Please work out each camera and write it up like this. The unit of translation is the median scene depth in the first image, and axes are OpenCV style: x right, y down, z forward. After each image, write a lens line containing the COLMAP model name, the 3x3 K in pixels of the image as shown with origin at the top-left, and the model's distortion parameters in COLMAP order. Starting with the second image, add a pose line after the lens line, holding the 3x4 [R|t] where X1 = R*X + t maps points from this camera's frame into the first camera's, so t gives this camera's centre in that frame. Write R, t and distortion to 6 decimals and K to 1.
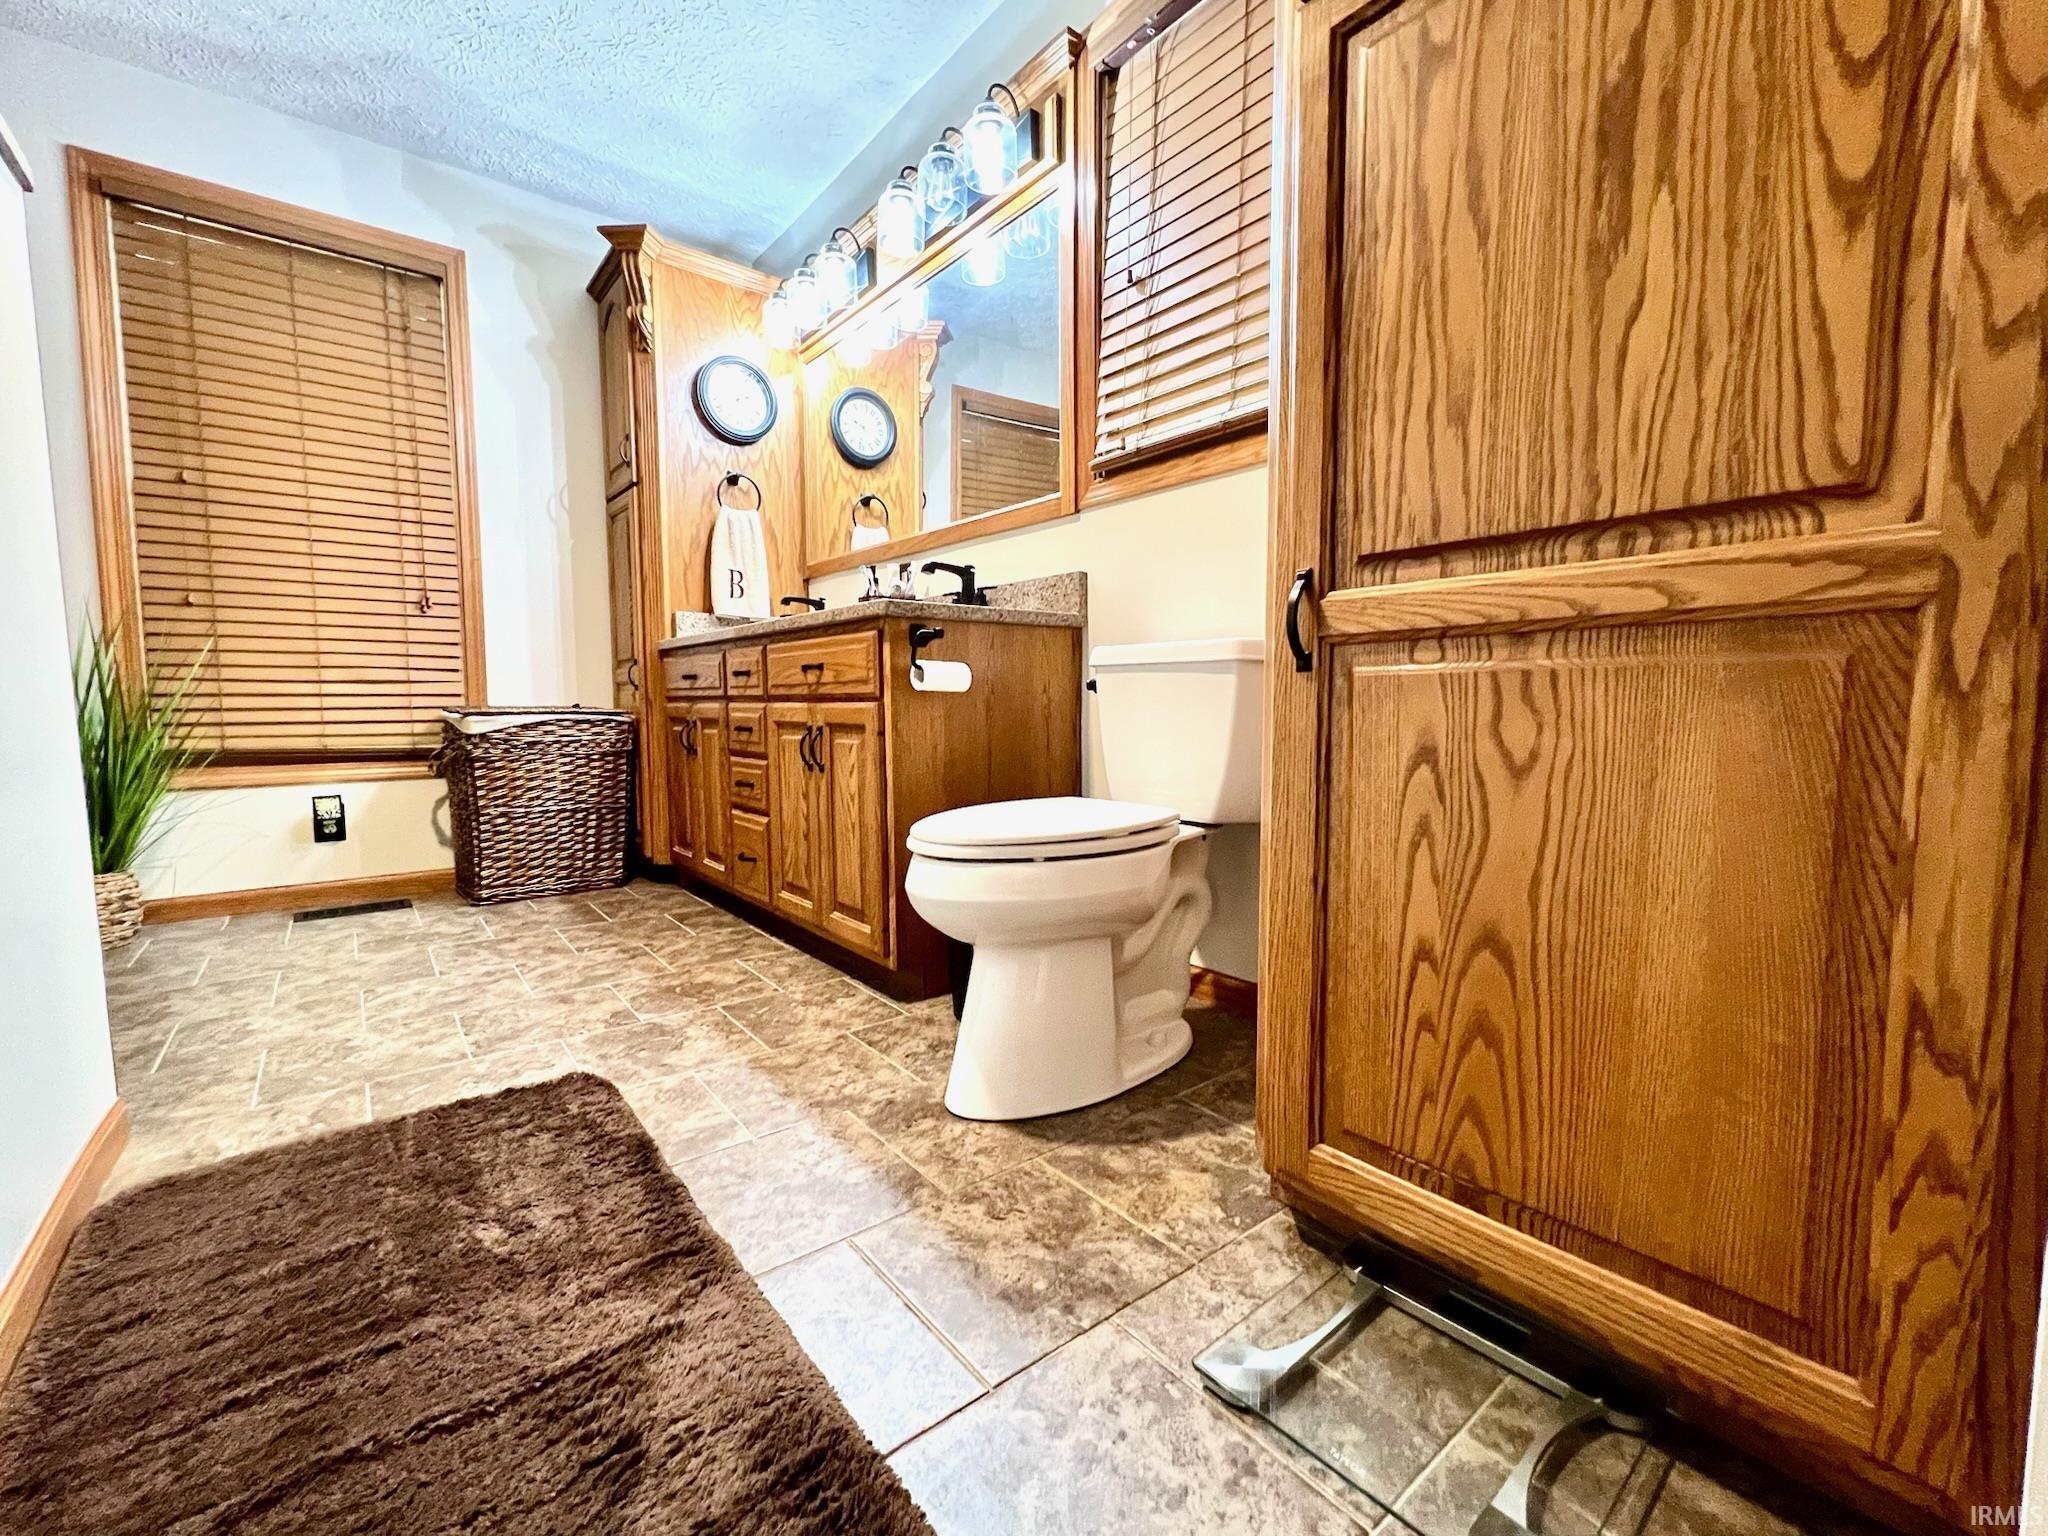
lens RADIAL K [[845.6, 0, 1019.5], [0, 845.6, 765.2], [0, 0, 1]] dist [0.000762, 0.000022]
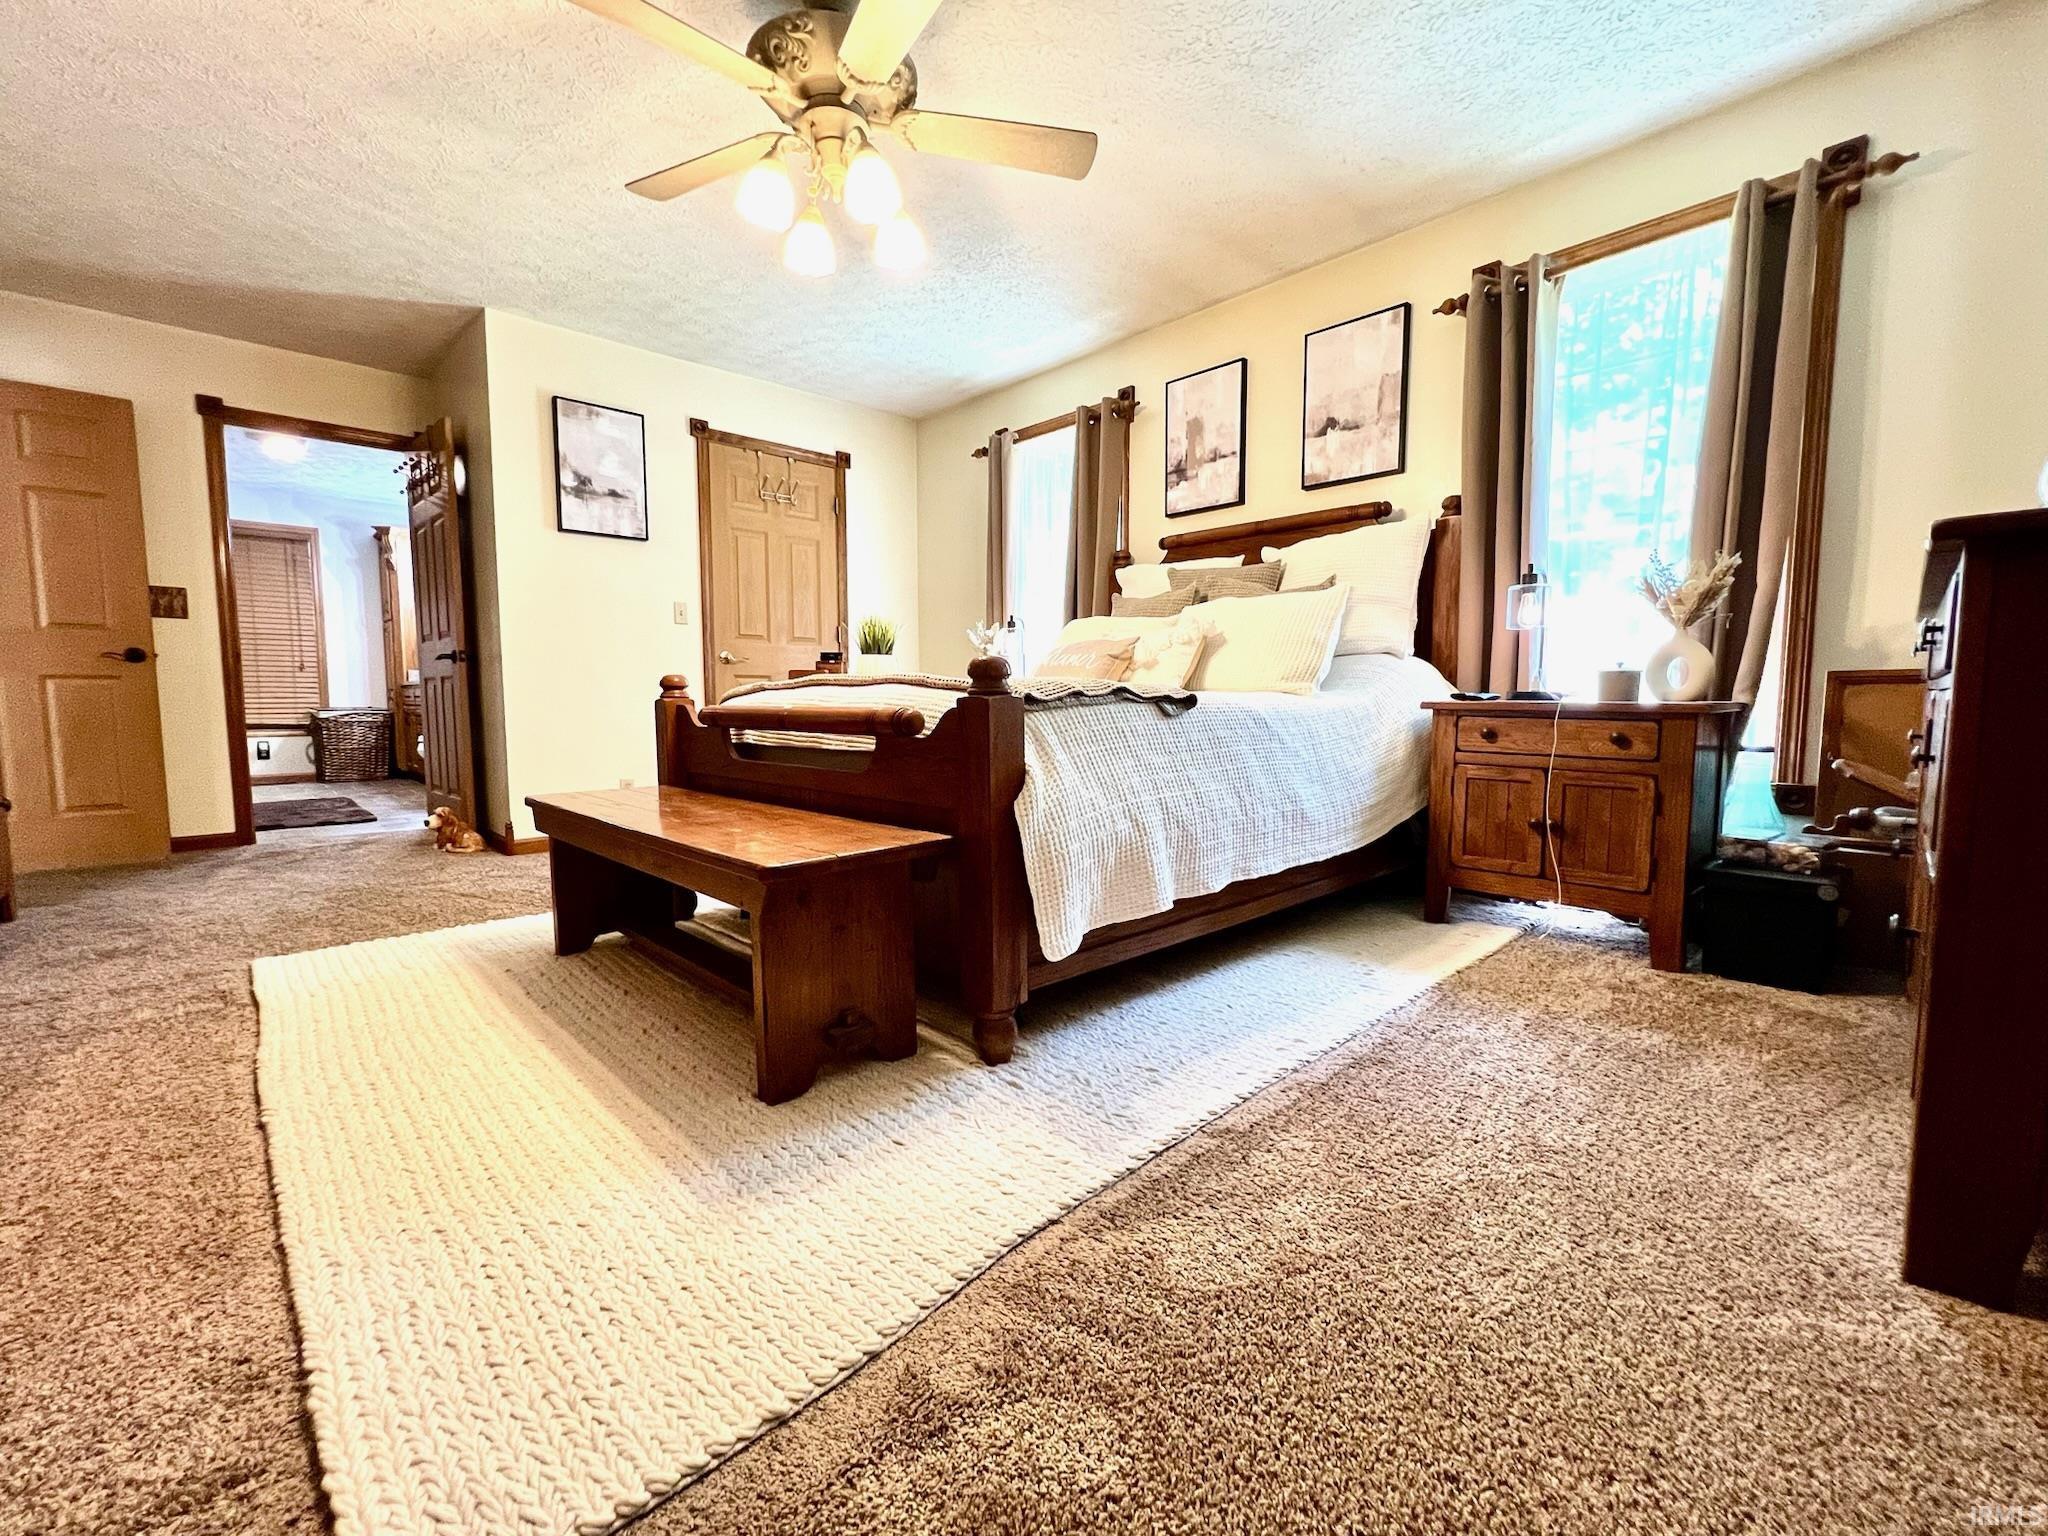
lens RADIAL K [[845.6, 0, 1029.0], [0, 845.6, 770.9], [0, 0, 1]] dist [0.000762, 0.000022]
pose [[0.996043, -0.002266, 0.088844, 1.243178], [0.001829, 0.999986, 0.004997, 0.111717], [-0.088854, -0.004815, 0.996033, -1.724559]]
